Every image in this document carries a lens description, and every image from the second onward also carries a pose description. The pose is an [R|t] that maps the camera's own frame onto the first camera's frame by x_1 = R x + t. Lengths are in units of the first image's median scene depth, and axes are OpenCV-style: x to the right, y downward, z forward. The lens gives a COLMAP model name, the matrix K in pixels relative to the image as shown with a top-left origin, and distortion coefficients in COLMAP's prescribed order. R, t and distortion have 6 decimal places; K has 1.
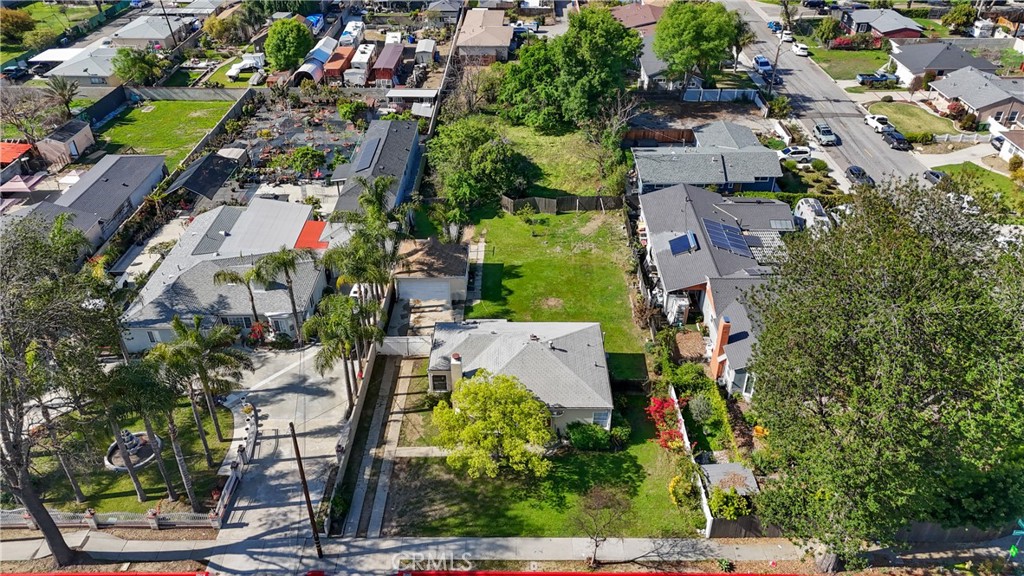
lens RADIAL K [[747.4, 0, 514.6], [0, 747.4, 290.0], [0, 0, 1]] dist [0.096244, -0.096839]
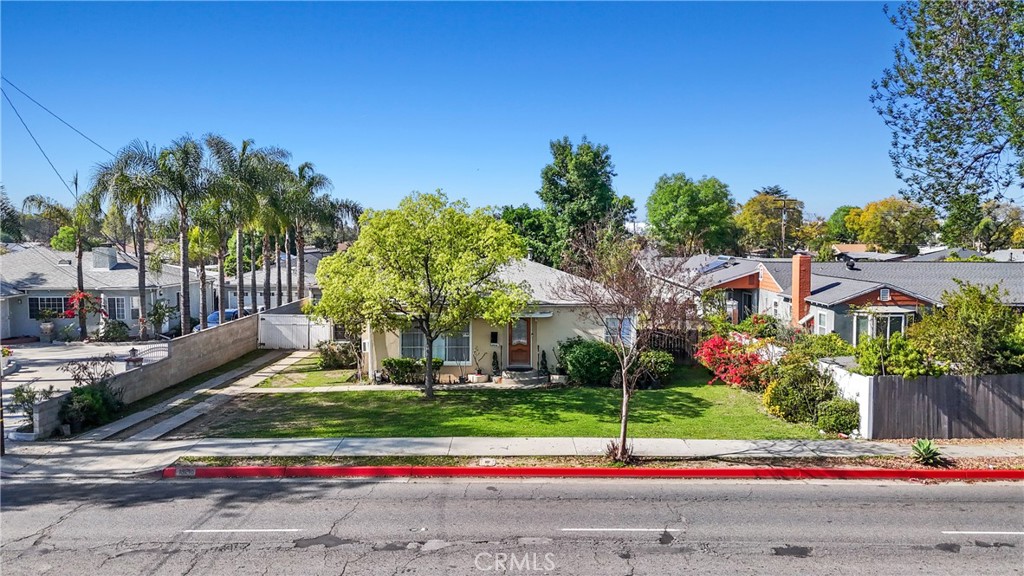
lens RADIAL K [[747.4, 0, 514.6], [0, 747.4, 290.0], [0, 0, 1]] dist [0.096244, -0.096839]
pose [[0.999970, 0.002283, 0.007355, 0.033245], [0.001687, 0.866907, -0.498467, 0.440840], [-0.007514, 0.498464, 0.866878, 0.512461]]
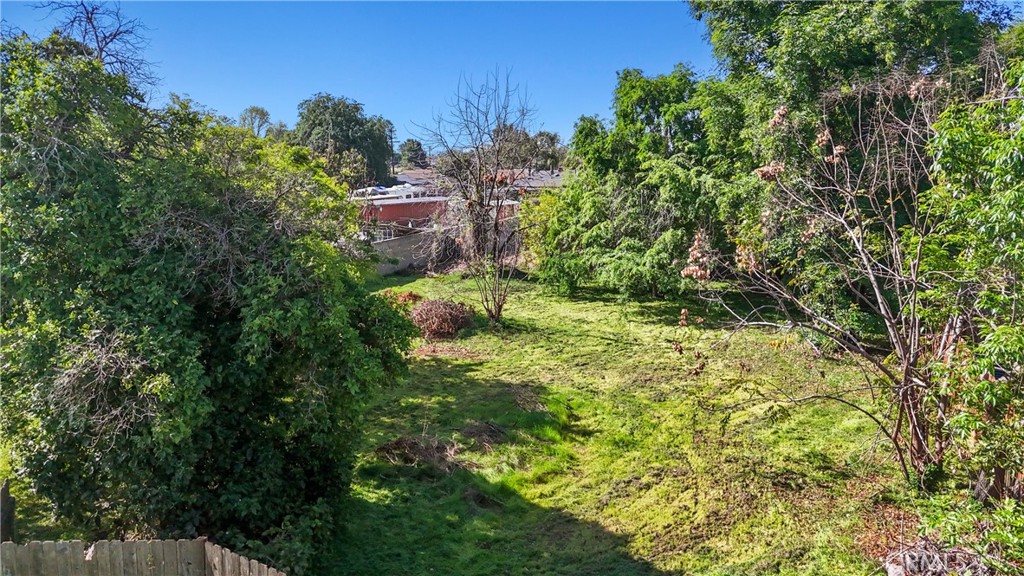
lens RADIAL K [[747.4, 0, 514.6], [0, 747.4, 290.0], [0, 0, 1]] dist [0.096244, -0.096839]
pose [[0.944544, 0.062026, -0.322472, 0.160885], [-0.189099, 0.905577, -0.379700, -0.173175], [0.268472, 0.419623, 0.867087, 1.428157]]
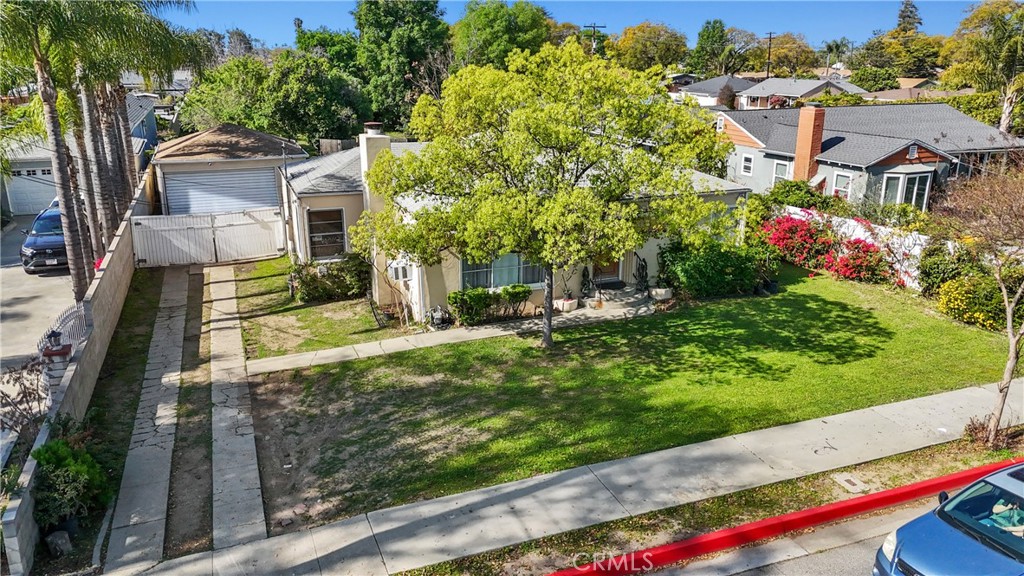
lens RADIAL K [[747.4, 0, 514.6], [0, 747.4, 290.0], [0, 0, 1]] dist [0.096244, -0.096839]
pose [[0.928069, -0.108441, 0.356271, -0.170216], [0.206587, 0.945886, -0.250243, 0.304584], [-0.309855, 0.305844, 0.900250, 0.670489]]
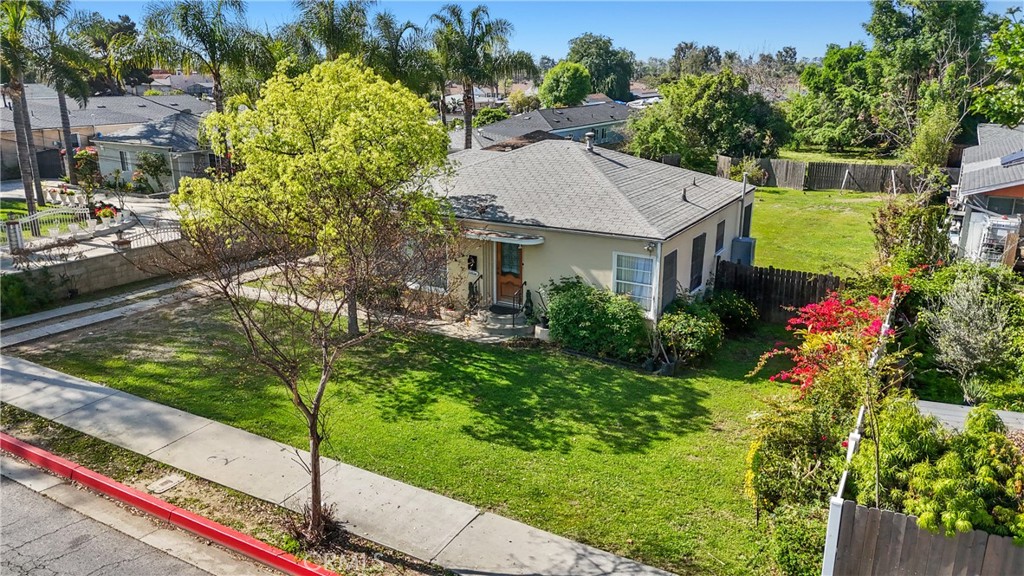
lens RADIAL K [[747.4, 0, 514.6], [0, 747.4, 290.0], [0, 0, 1]] dist [0.096244, -0.096839]
pose [[0.869931, 0.143052, -0.471970, 0.246894], [-0.280783, 0.930423, -0.235529, 0.290703], [0.405439, 0.337415, 0.849571, 0.688206]]
